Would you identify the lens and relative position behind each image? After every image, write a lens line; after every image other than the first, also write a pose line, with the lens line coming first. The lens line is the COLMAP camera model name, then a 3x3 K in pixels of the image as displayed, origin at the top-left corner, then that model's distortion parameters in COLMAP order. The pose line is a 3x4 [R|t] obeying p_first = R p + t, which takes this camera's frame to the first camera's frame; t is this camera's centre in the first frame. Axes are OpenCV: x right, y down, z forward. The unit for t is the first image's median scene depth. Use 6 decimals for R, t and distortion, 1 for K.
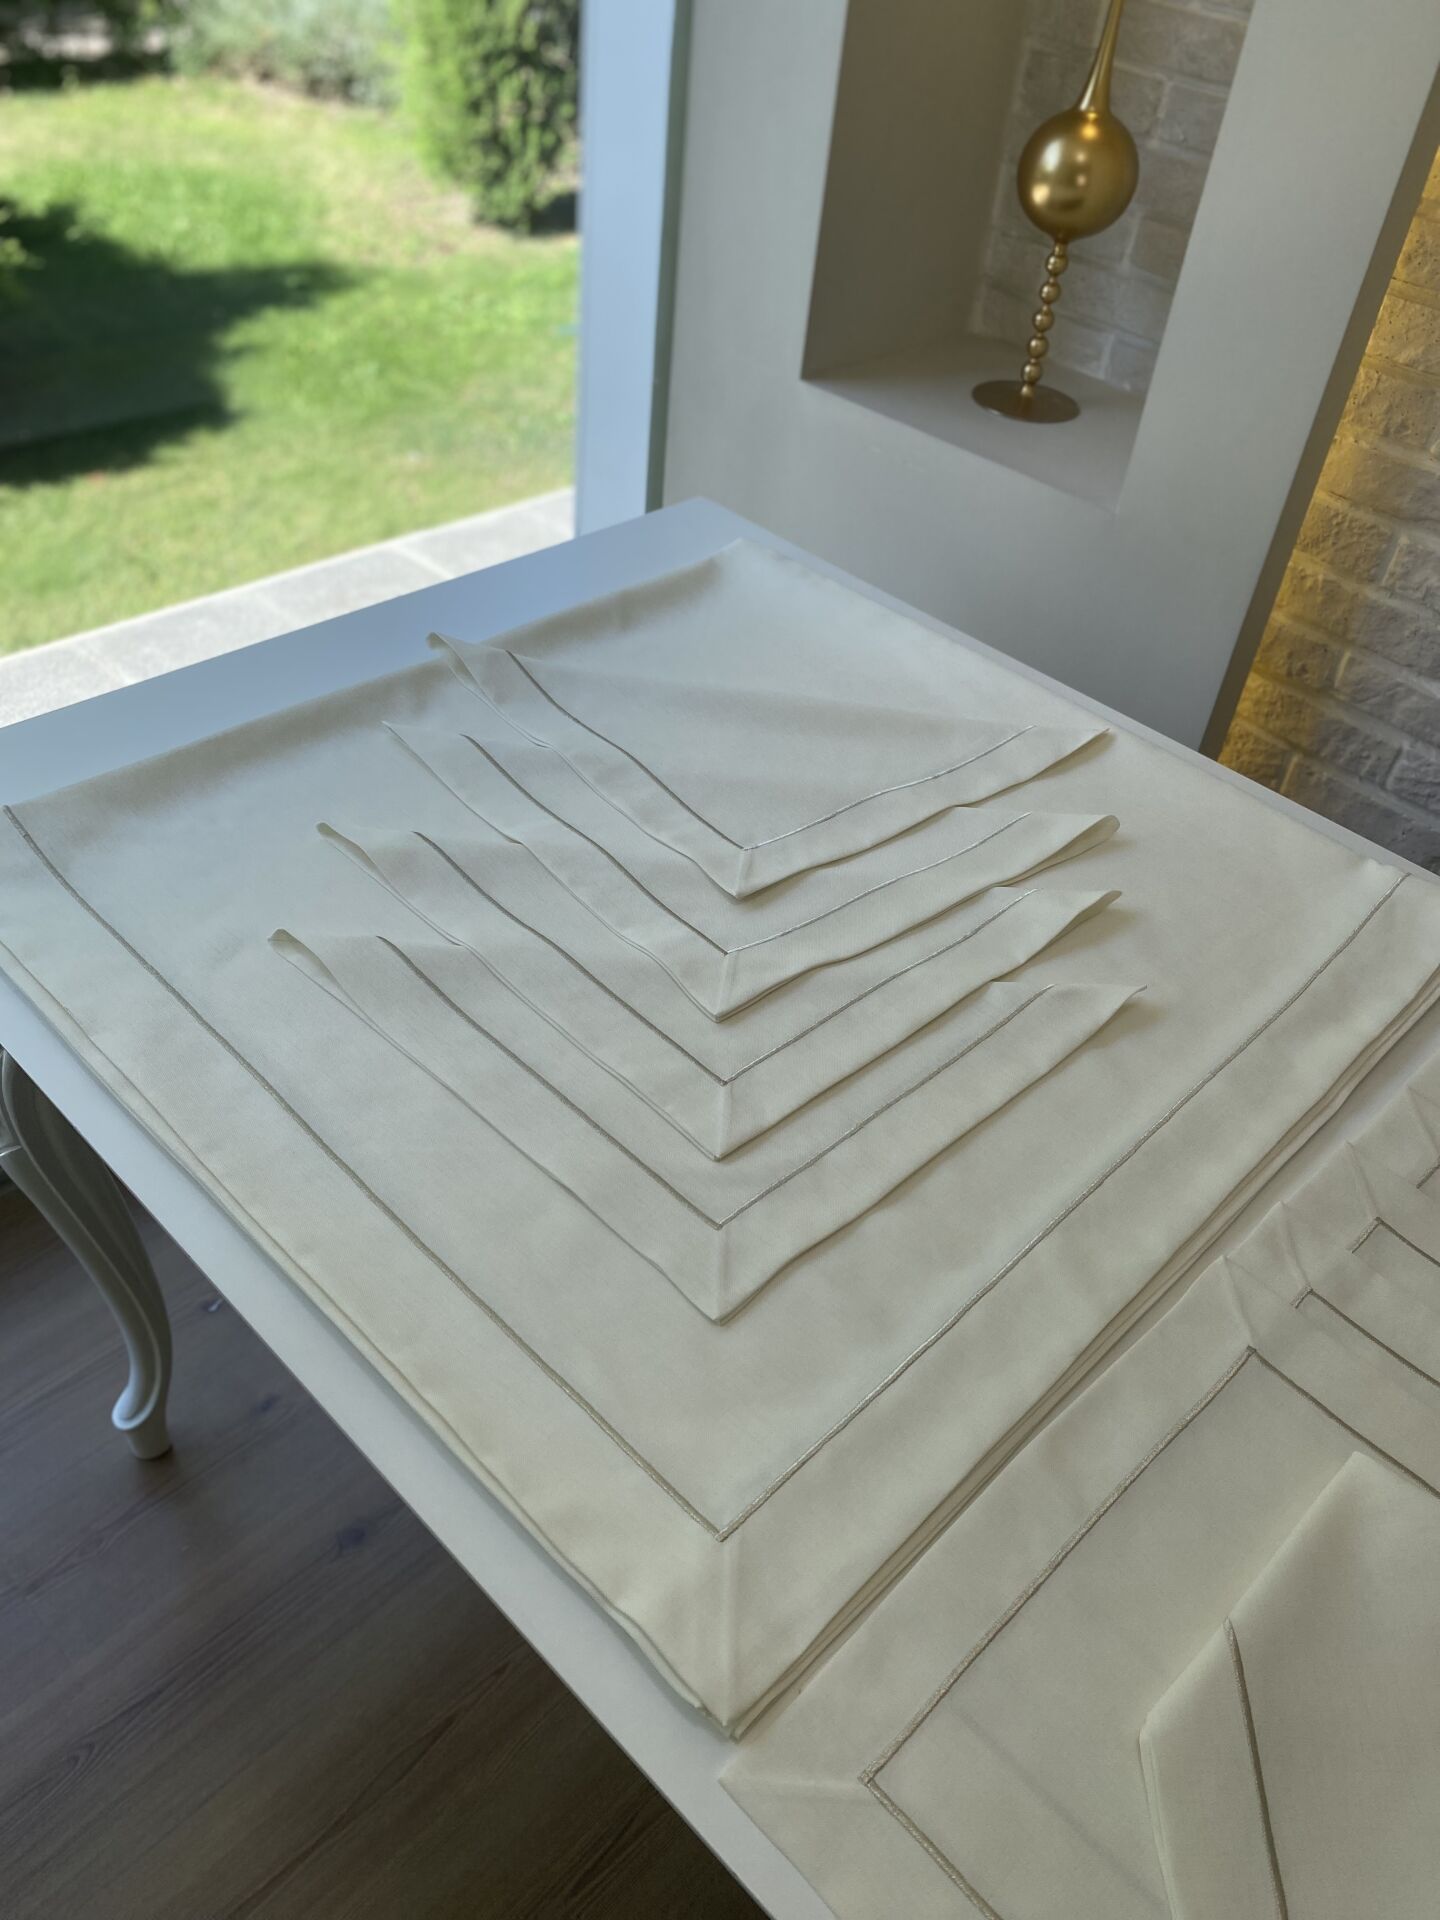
lens RADIAL K [[1455.2, 0, 720.0], [0, 1455.2, 960.0], [0, 0, 1]] dist [0.012132, -0.007746]
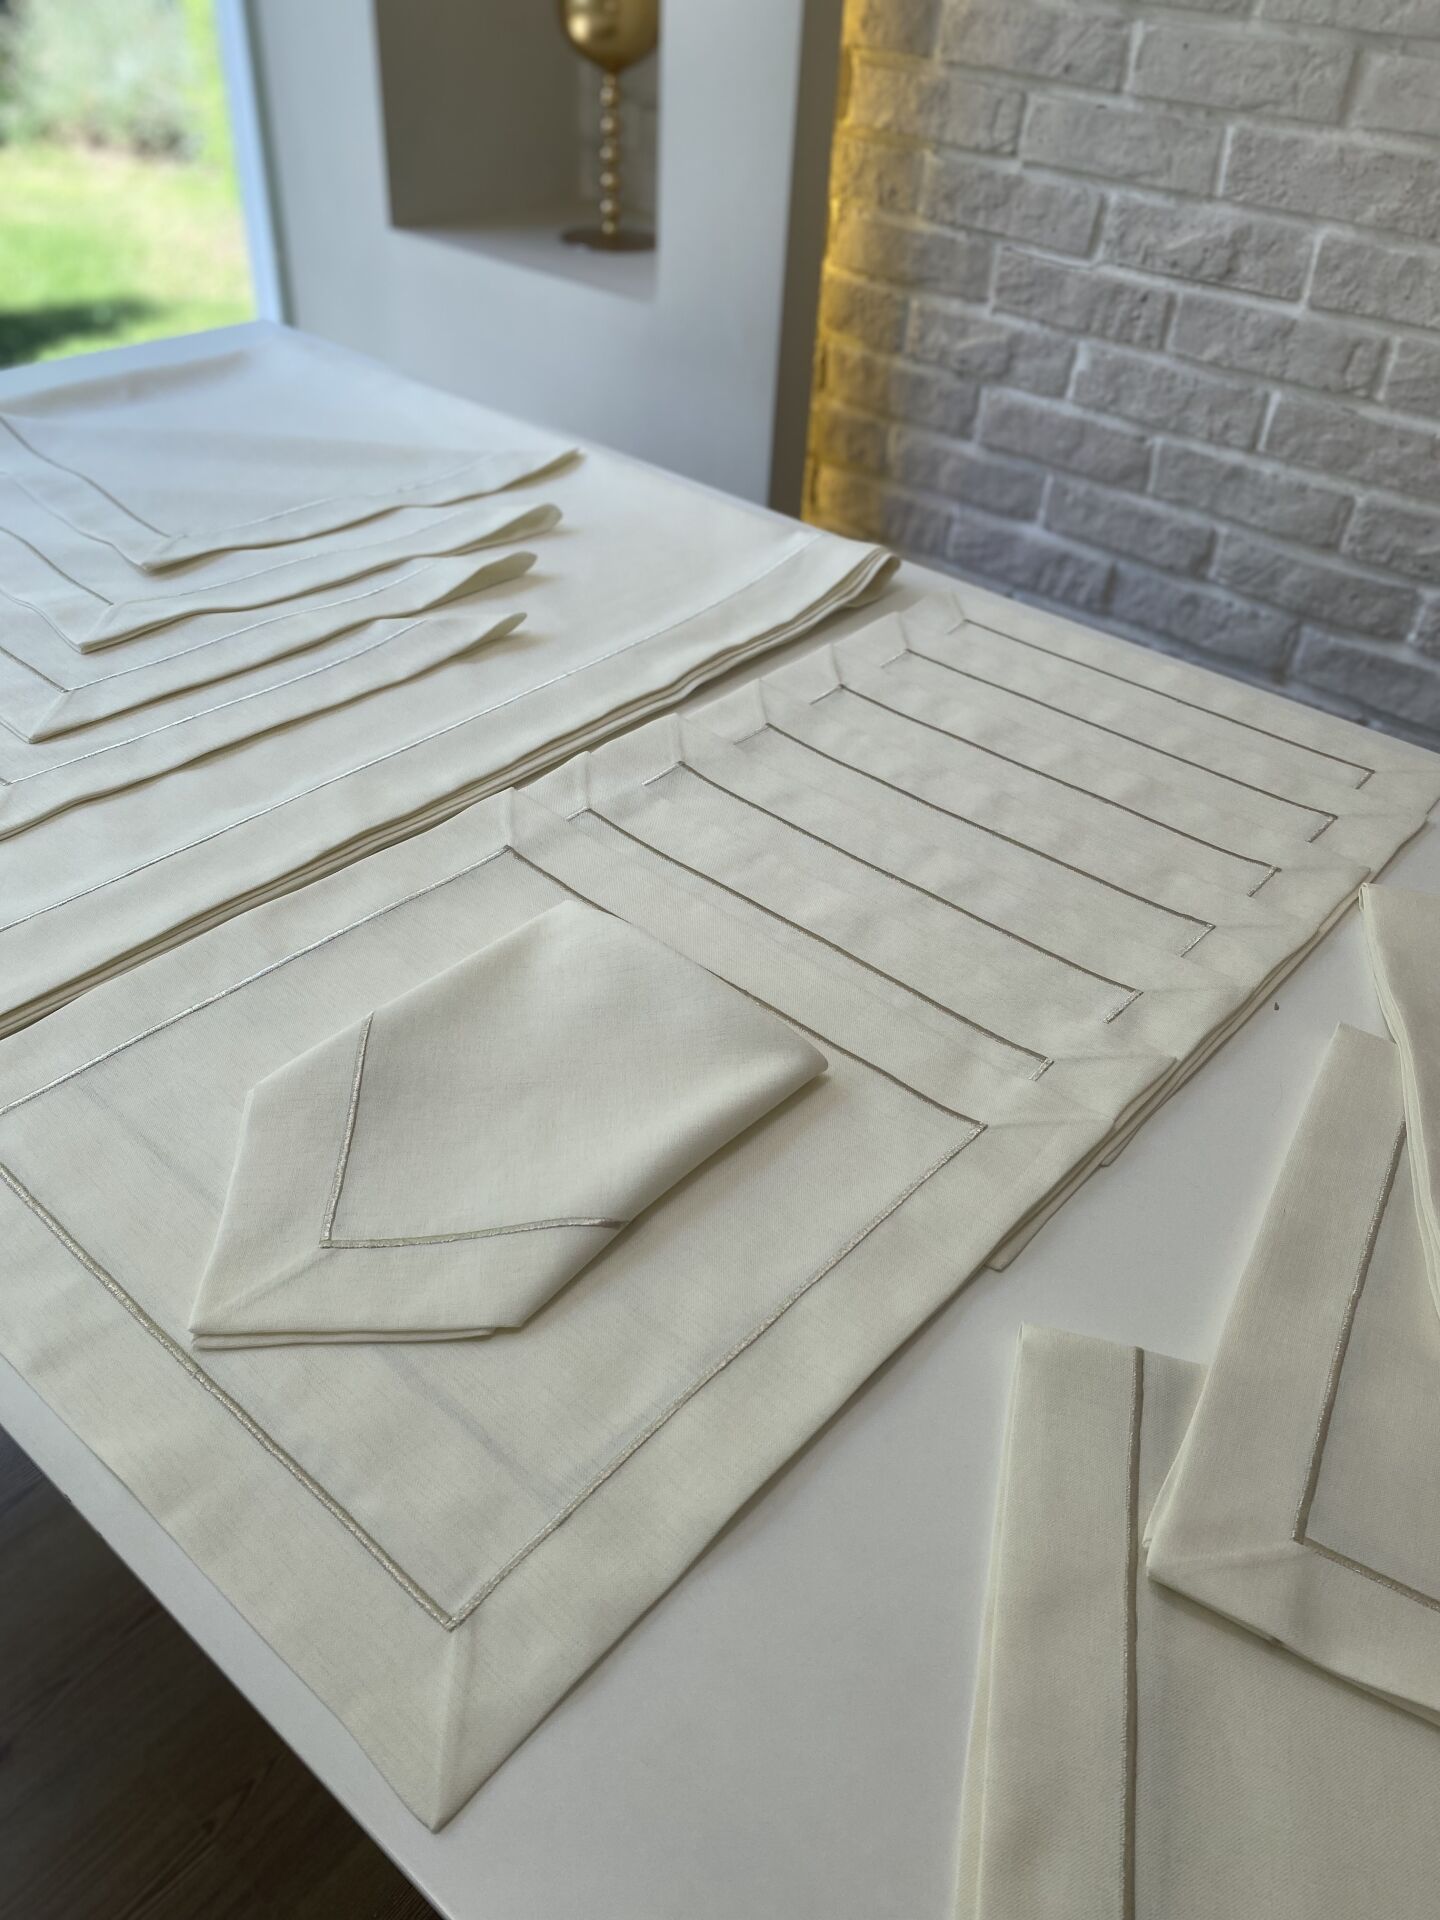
lens RADIAL K [[1455.2, 0, 720.0], [0, 1455.2, 960.0], [0, 0, 1]] dist [0.012132, -0.007746]
pose [[0.996603, -0.074679, 0.034726, 0.333422], [0.076086, 0.996252, -0.041140, 0.283018], [-0.031523, 0.043642, 0.998550, -0.037299]]
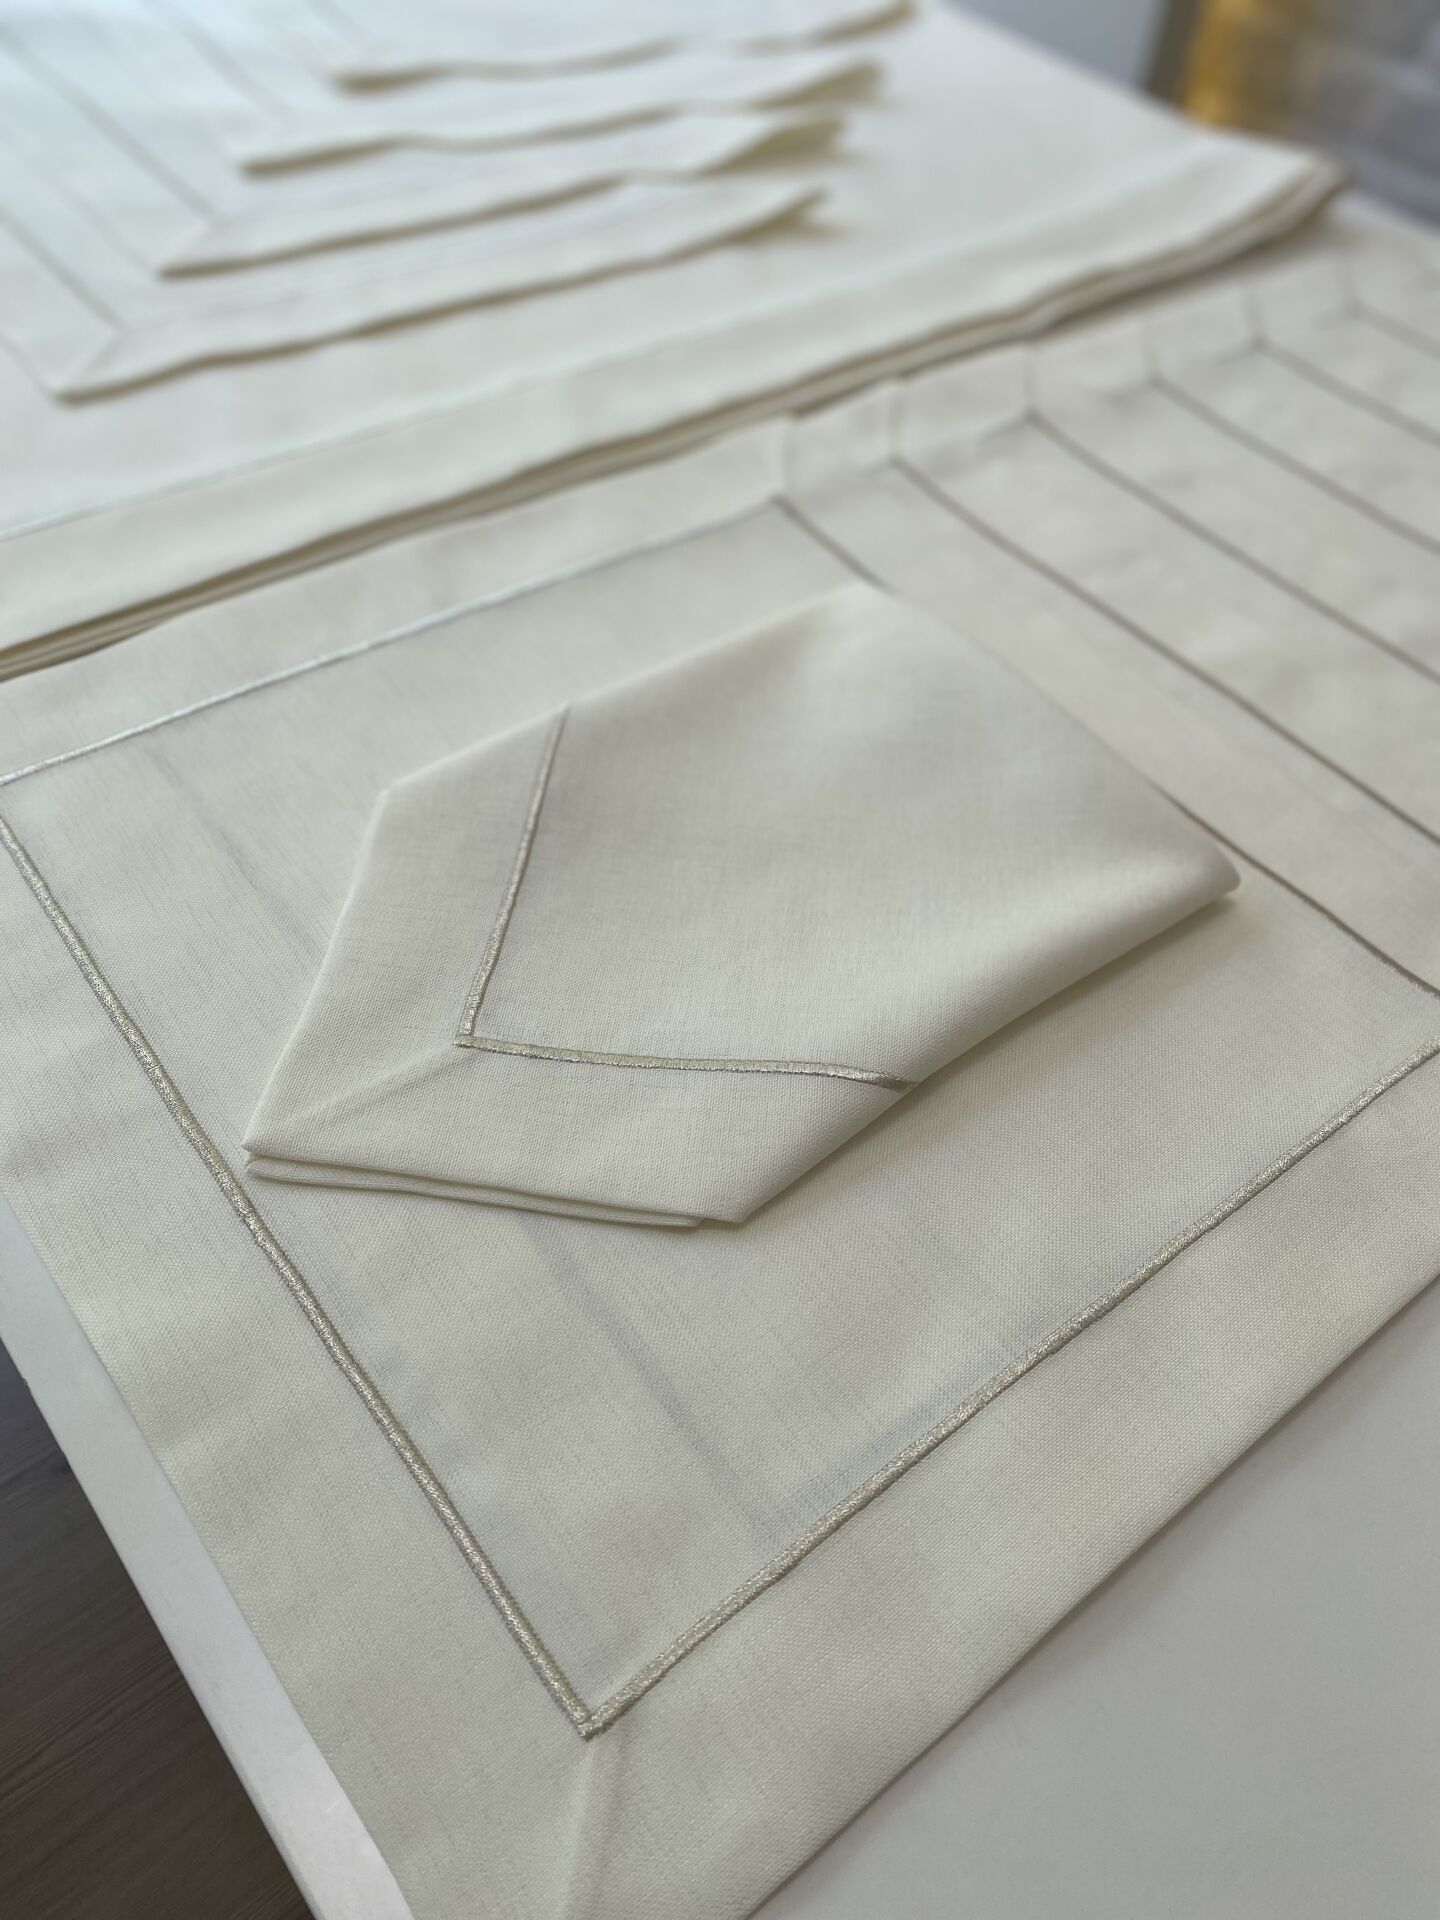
lens RADIAL K [[1455.2, 0, 720.0], [0, 1455.2, 960.0], [0, 0, 1]] dist [0.012132, -0.007746]
pose [[0.994097, 0.078831, -0.074547, 0.286353], [-0.068746, 0.989216, 0.129325, 0.284522], [0.083938, -0.123437, 0.988796, 0.165857]]
